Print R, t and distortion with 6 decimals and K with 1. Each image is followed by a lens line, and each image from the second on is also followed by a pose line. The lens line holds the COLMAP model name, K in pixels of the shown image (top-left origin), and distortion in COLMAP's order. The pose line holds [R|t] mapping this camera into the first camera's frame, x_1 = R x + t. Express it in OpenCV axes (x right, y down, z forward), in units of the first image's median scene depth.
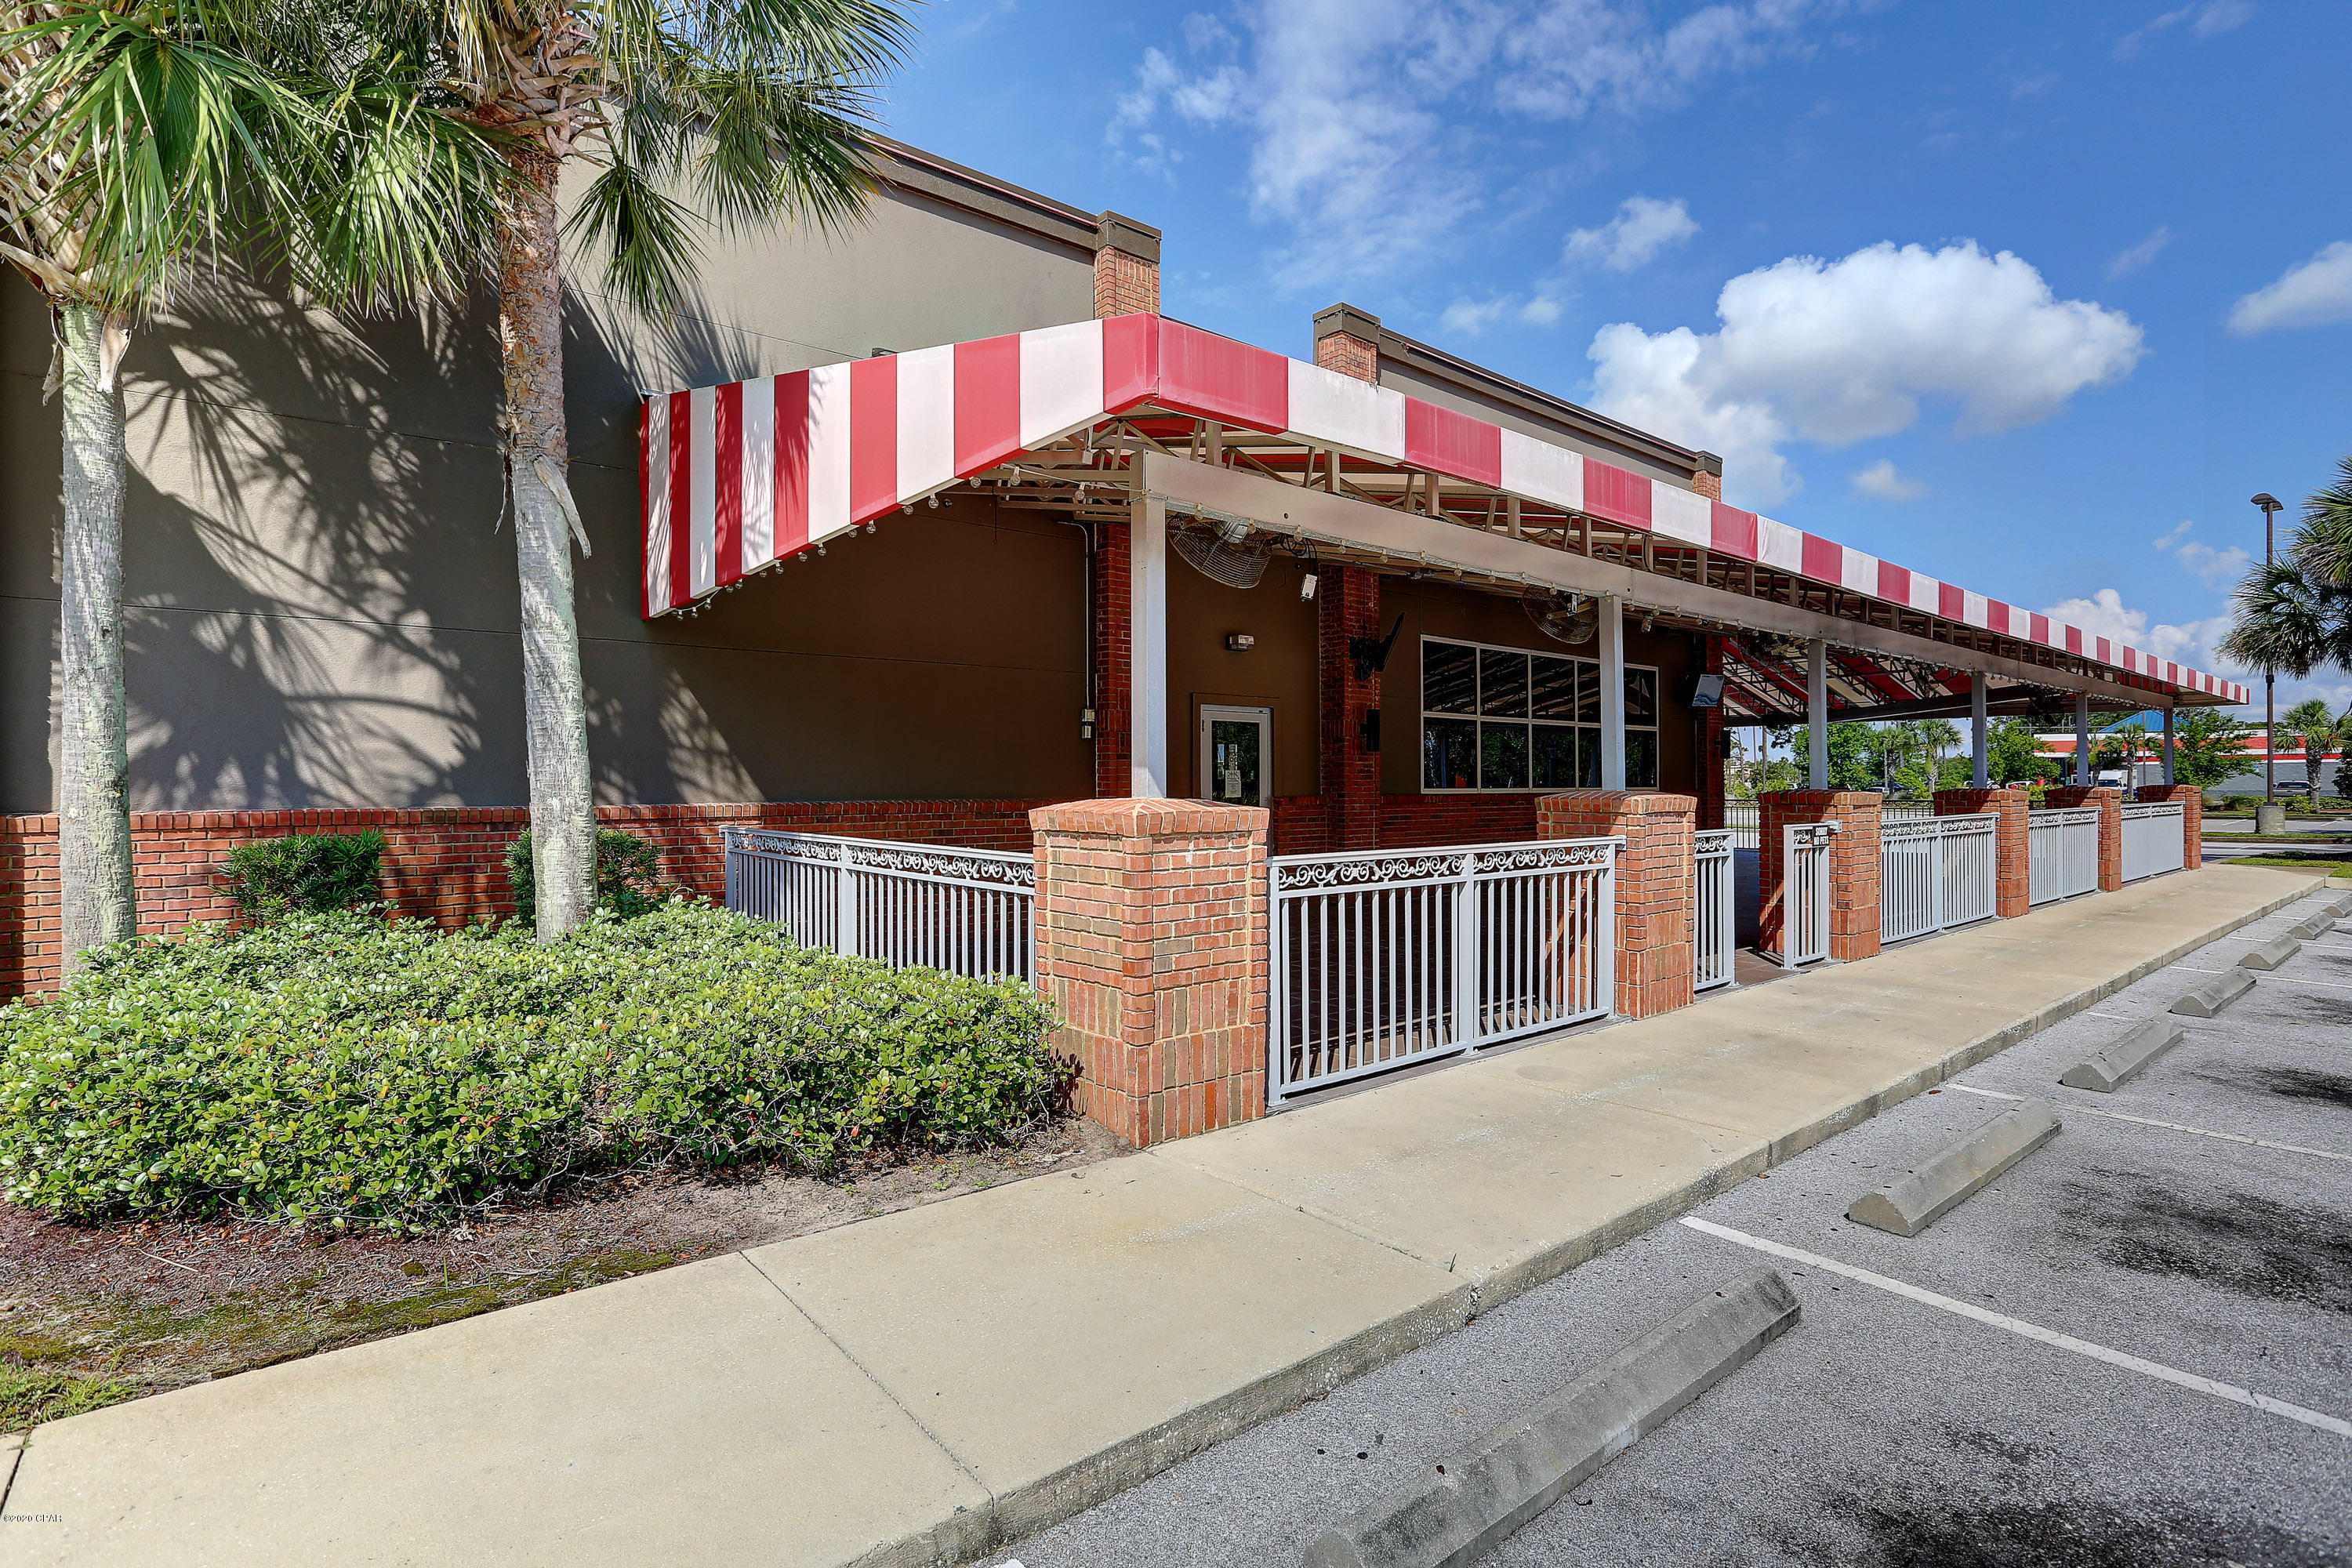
lens RADIAL K [[1165.6, 0, 1176.0], [0, 1165.6, 784.0], [0, 0, 1]] dist [0.002594, 0.000270]
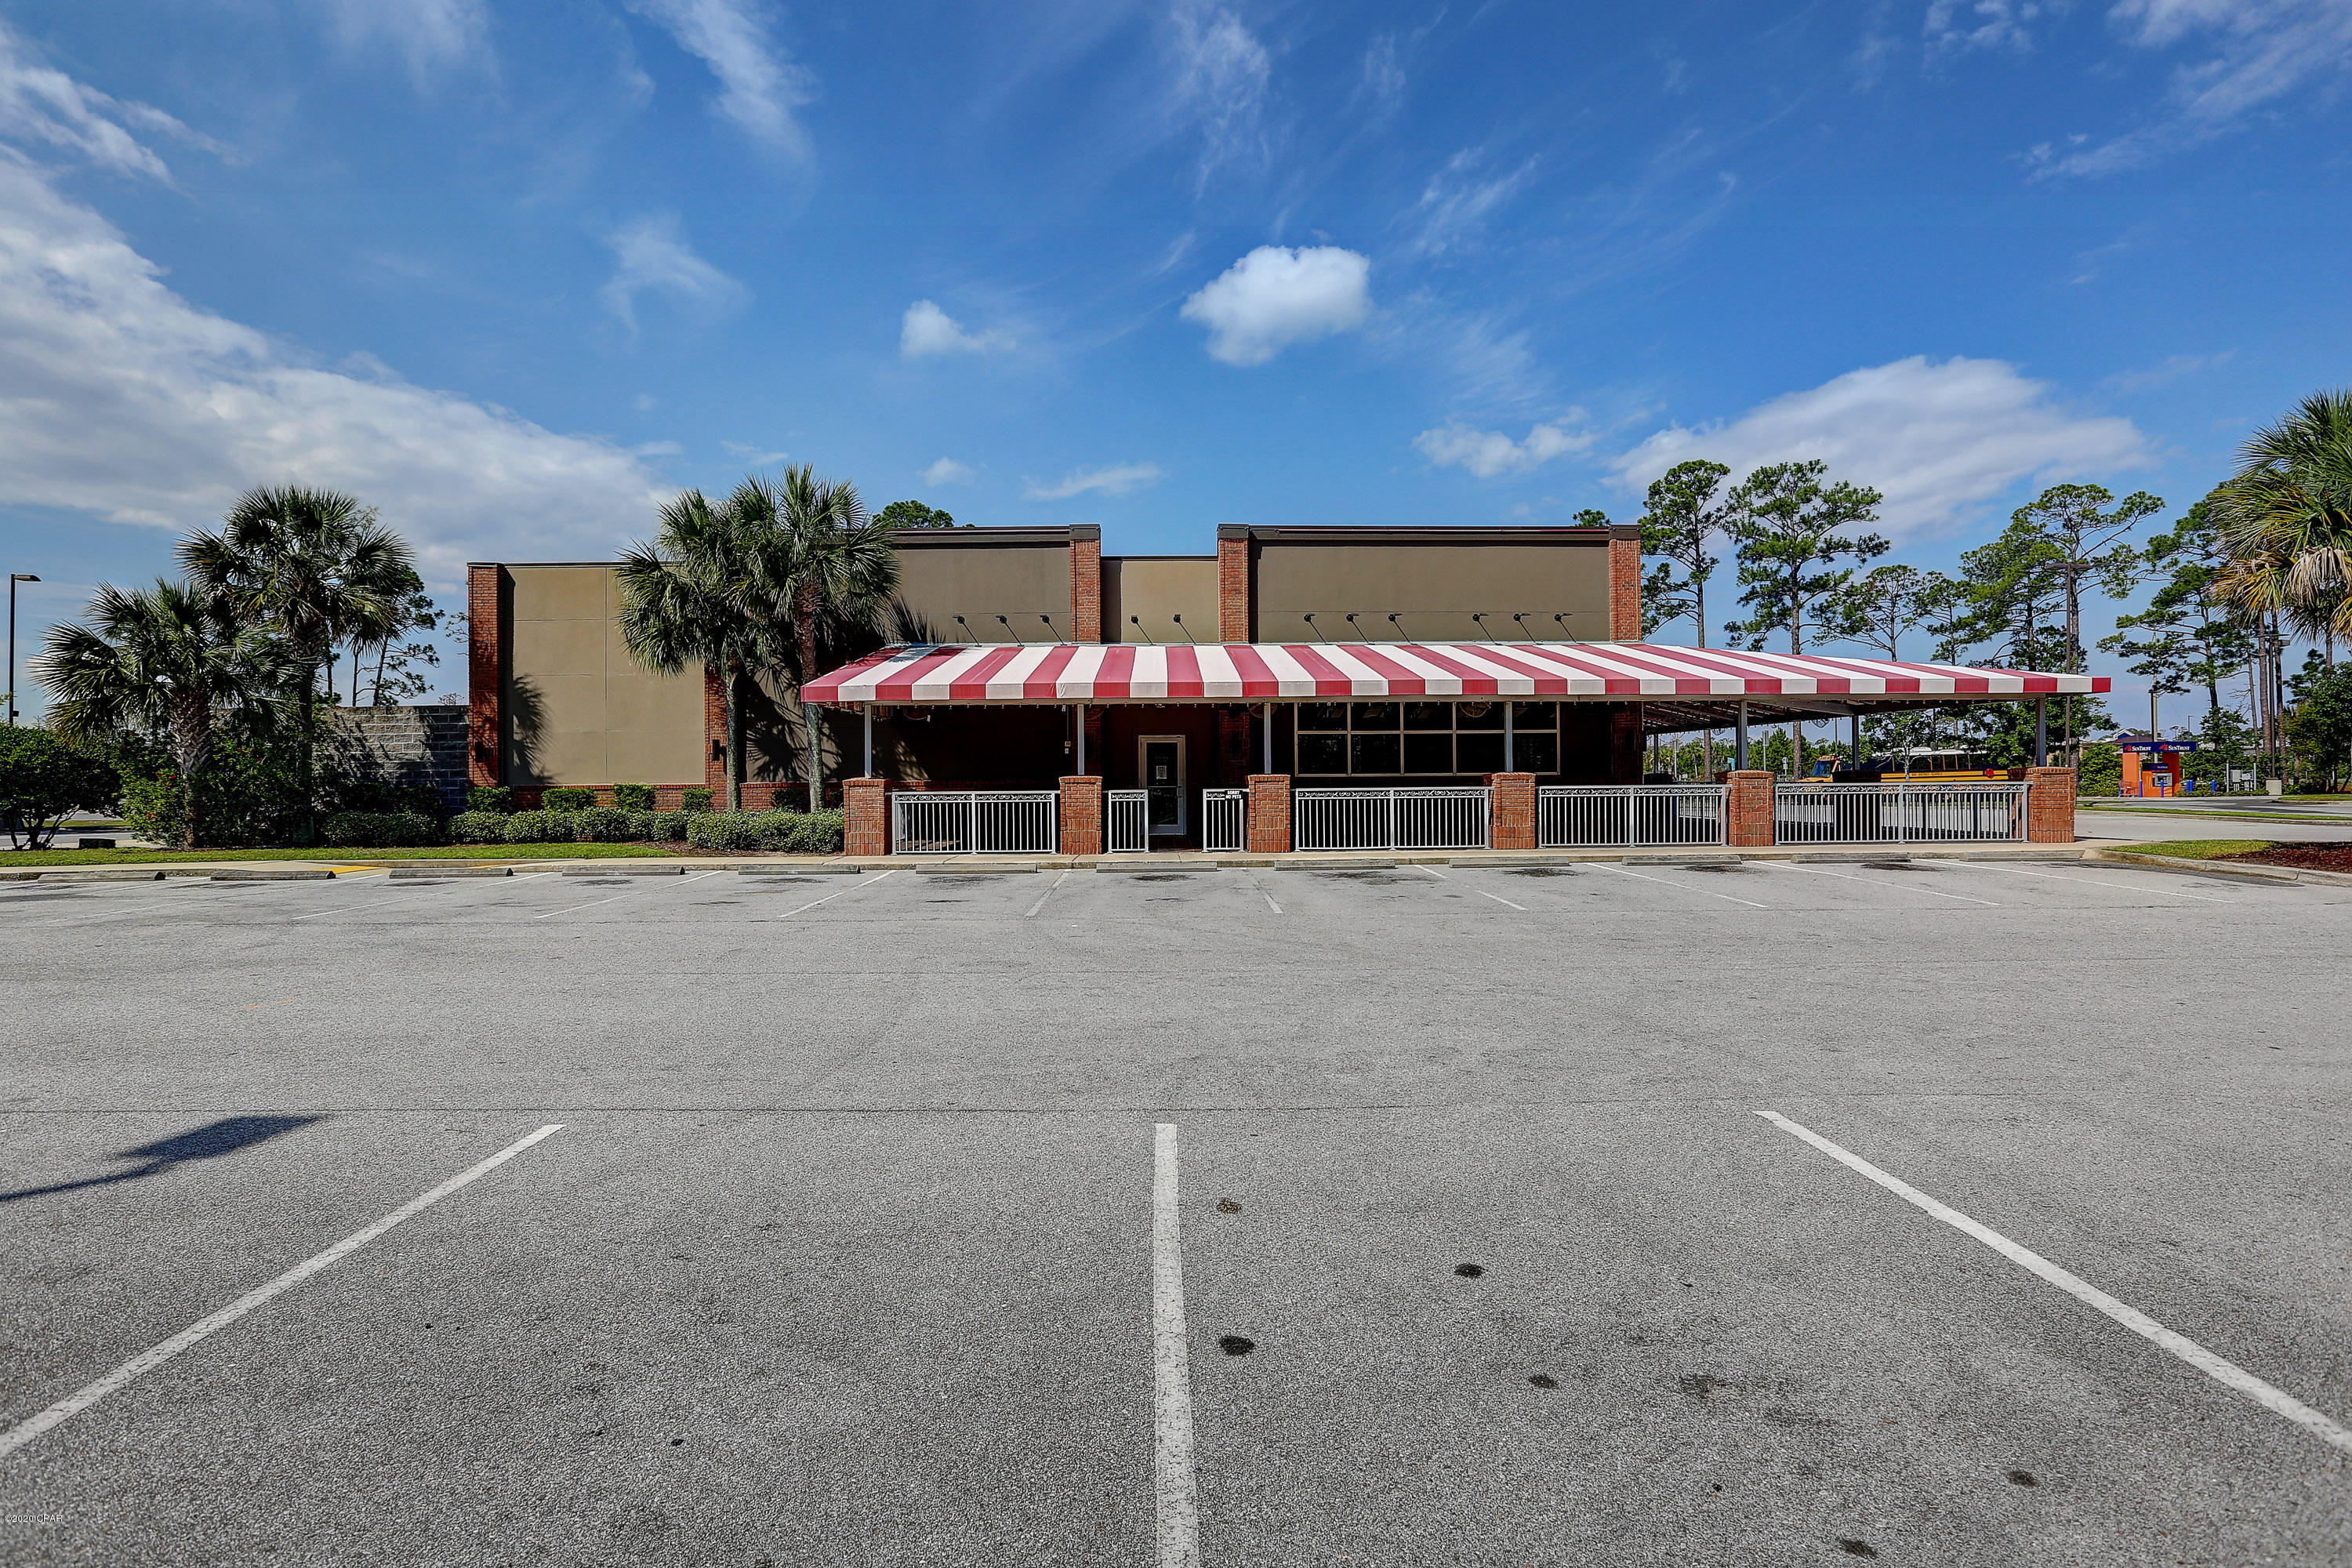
lens RADIAL K [[1165.6, 0, 1176.0], [0, 1165.6, 784.0], [0, 0, 1]] dist [0.002594, 0.000270]
pose [[0.758194, 0.002259, -0.652025, 1.242053], [0.005771, 0.999932, 0.010175, -0.000033], [0.652003, -0.011478, 0.758129, -0.475903]]
